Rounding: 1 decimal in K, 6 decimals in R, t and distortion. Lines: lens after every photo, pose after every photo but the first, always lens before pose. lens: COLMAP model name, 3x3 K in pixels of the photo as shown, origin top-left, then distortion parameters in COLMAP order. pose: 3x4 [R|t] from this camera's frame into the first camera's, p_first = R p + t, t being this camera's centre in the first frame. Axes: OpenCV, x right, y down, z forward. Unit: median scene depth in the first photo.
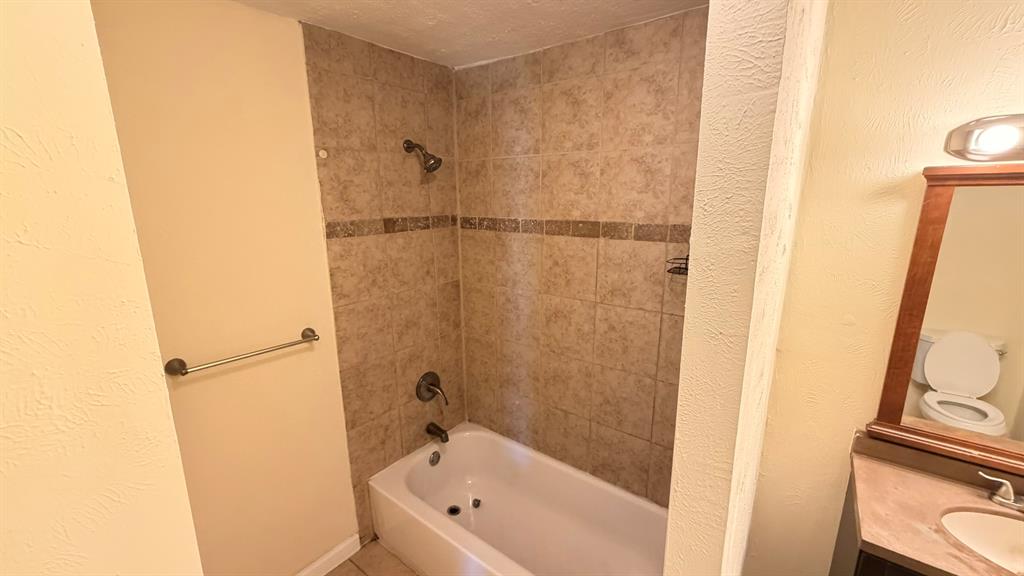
lens RADIAL K [[407.6, 0, 509.0], [0, 407.6, 288.9], [0, 0, 1]] dist [-0.000430, 0.000139]
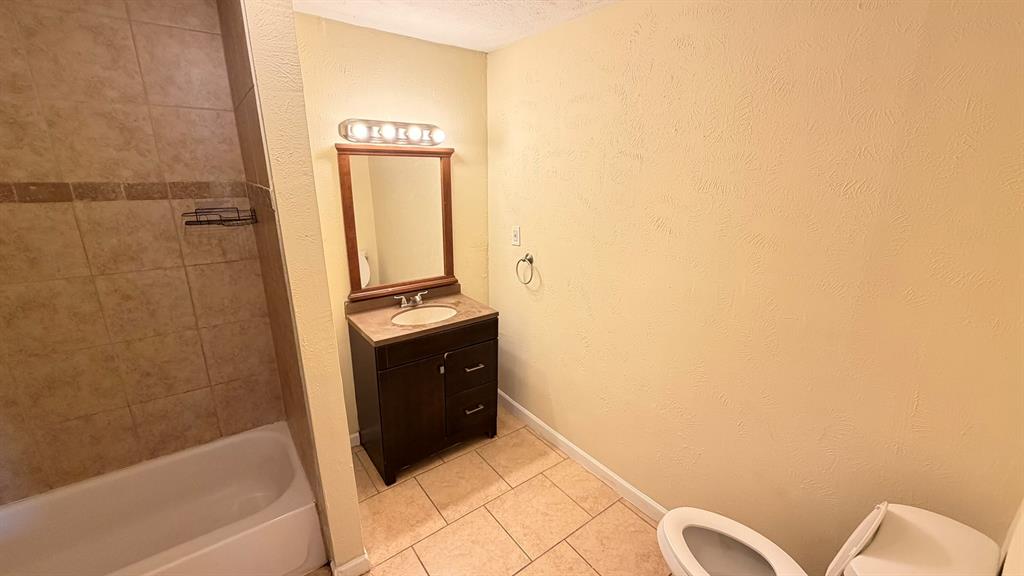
lens RADIAL K [[407.6, 0, 509.8], [0, 407.6, 290.8], [0, 0, 1]] dist [-0.000430, 0.000139]
pose [[0.271433, -0.267230, 0.924615, -0.399283], [0.199695, 0.955412, 0.217508, 0.057141], [-0.941513, 0.125602, 0.312695, -0.137825]]
